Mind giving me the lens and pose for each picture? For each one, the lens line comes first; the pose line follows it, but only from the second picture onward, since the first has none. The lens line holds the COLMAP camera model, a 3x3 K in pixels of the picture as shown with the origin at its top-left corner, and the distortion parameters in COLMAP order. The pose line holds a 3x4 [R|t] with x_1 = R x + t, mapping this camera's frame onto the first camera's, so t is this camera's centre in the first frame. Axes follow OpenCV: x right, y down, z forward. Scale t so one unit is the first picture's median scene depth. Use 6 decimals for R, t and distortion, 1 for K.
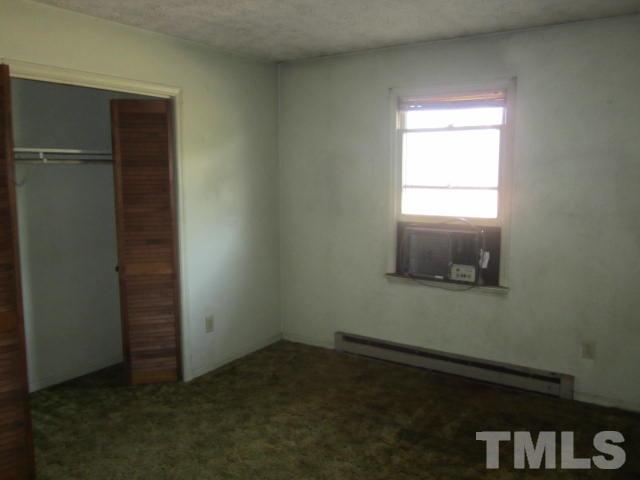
lens RADIAL K [[545.1, 0, 320.0], [0, 545.1, 240.0], [0, 0, 1]] dist [-0.008897, -0.004957]
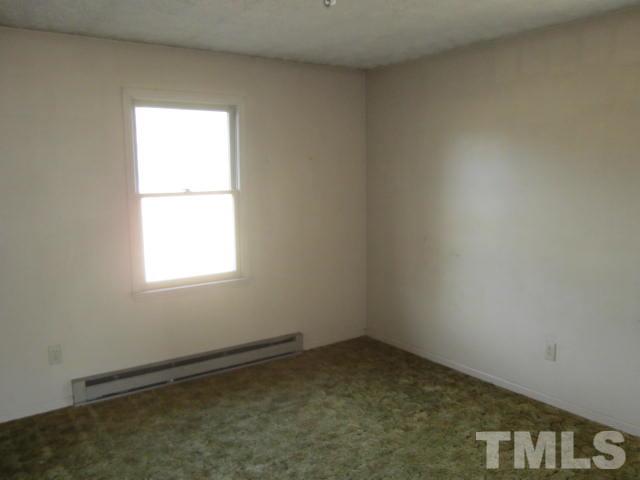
lens RADIAL K [[545.1, 0, 320.0], [0, 545.1, 240.0], [0, 0, 1]] dist [-0.008897, -0.004957]
pose [[0.390853, -0.125549, 0.911850, -0.618029], [0.138631, 0.987383, 0.076526, -0.055036], [-0.909953, 0.096500, 0.403327, 0.376072]]
